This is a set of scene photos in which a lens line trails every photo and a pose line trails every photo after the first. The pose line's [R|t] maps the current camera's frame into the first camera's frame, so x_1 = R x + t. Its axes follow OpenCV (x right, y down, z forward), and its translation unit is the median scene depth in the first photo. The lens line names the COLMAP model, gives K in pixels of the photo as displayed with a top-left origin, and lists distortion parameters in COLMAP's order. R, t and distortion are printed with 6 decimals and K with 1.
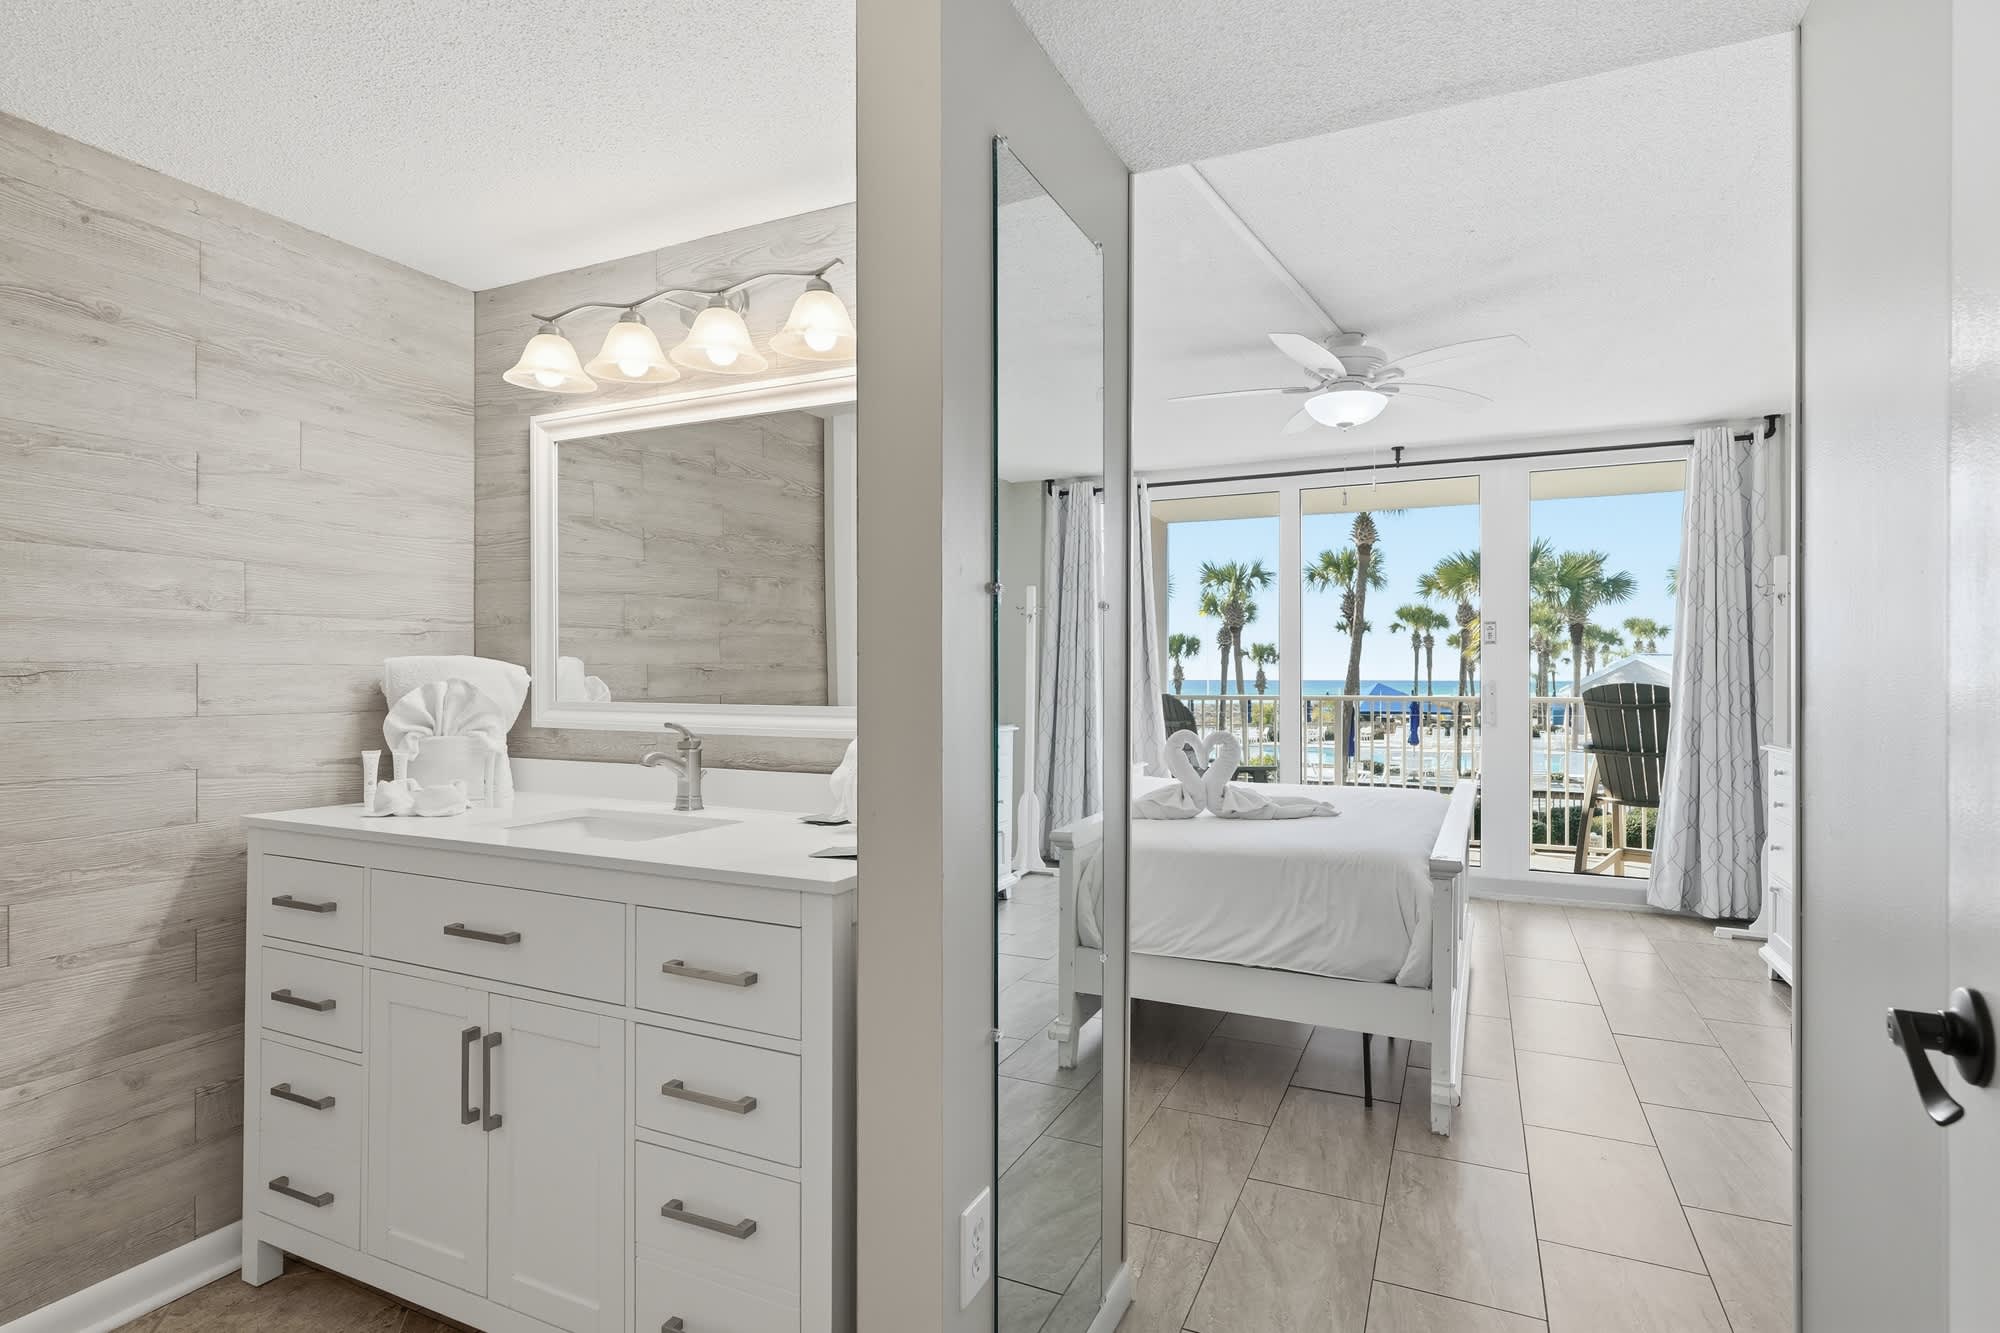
lens RADIAL K [[1019.1, 0, 1004.3], [0, 1019.1, 677.7], [0, 0, 1]] dist [-0.005924, 0.004969]
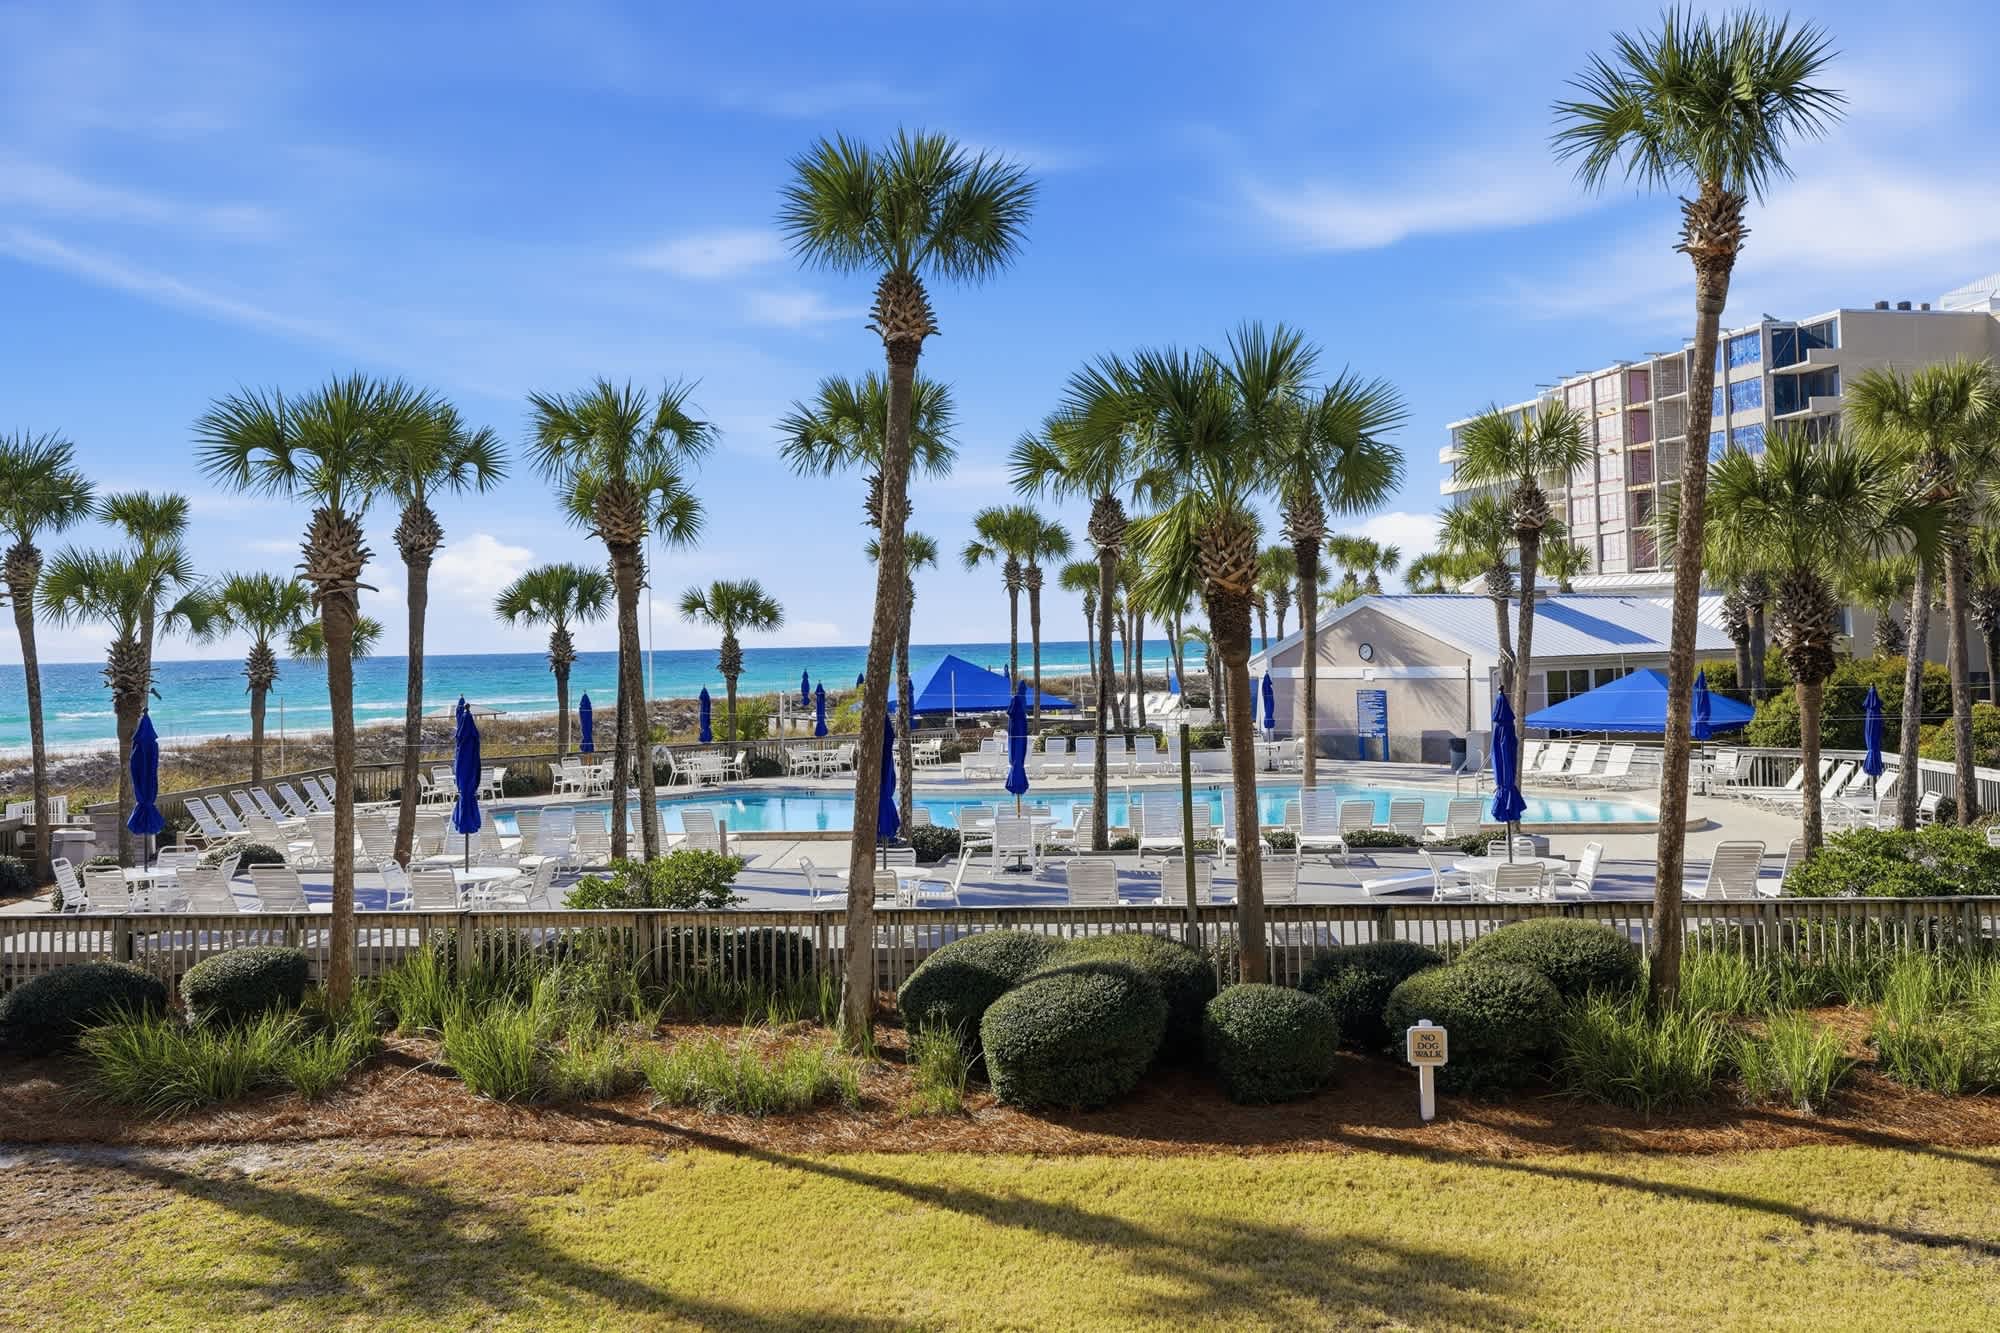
lens RADIAL K [[1766.7, 0, 1001.4], [0, 1766.7, 656.9], [0, 0, 1]] dist [0.002499, 0.000612]
pose [[0.928766, -0.024437, 0.369860, 0.533854], [0.022072, 0.999700, 0.010627, -0.039182], [-0.370009, -0.001706, 0.929027, 1.369606]]
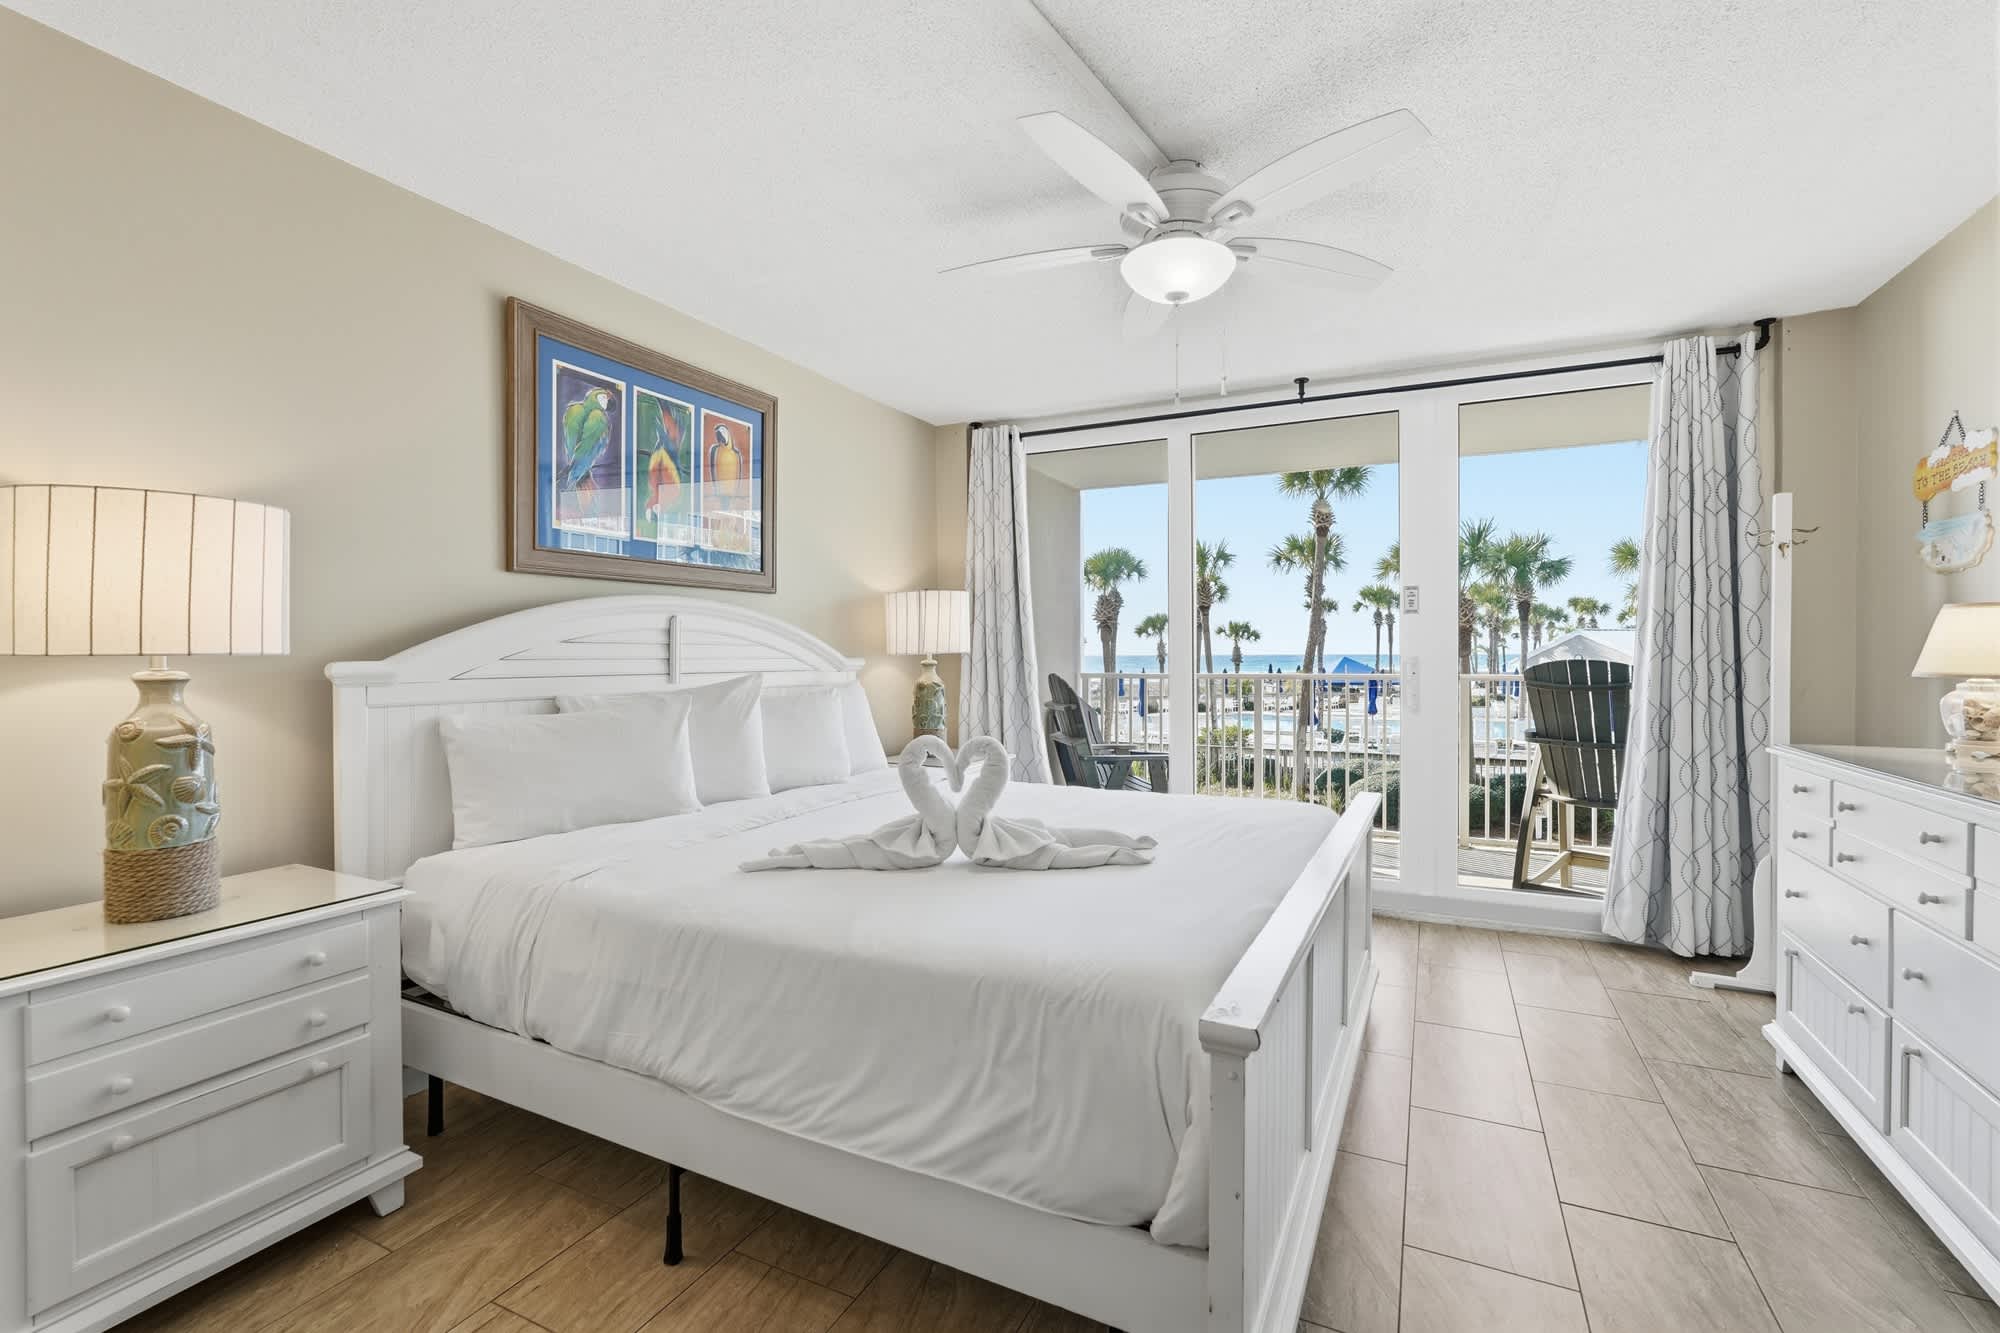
lens RADIAL K [[885.7, 0, 1006.2], [0, 885.7, 667.5], [0, 0, 1]] dist [-0.004188, 0.000198]
pose [[0.999808, -0.005917, -0.018694, 0.192571], [0.006198, 0.999868, 0.015009, -0.002350], [0.018603, -0.015122, 0.999713, 0.326017]]
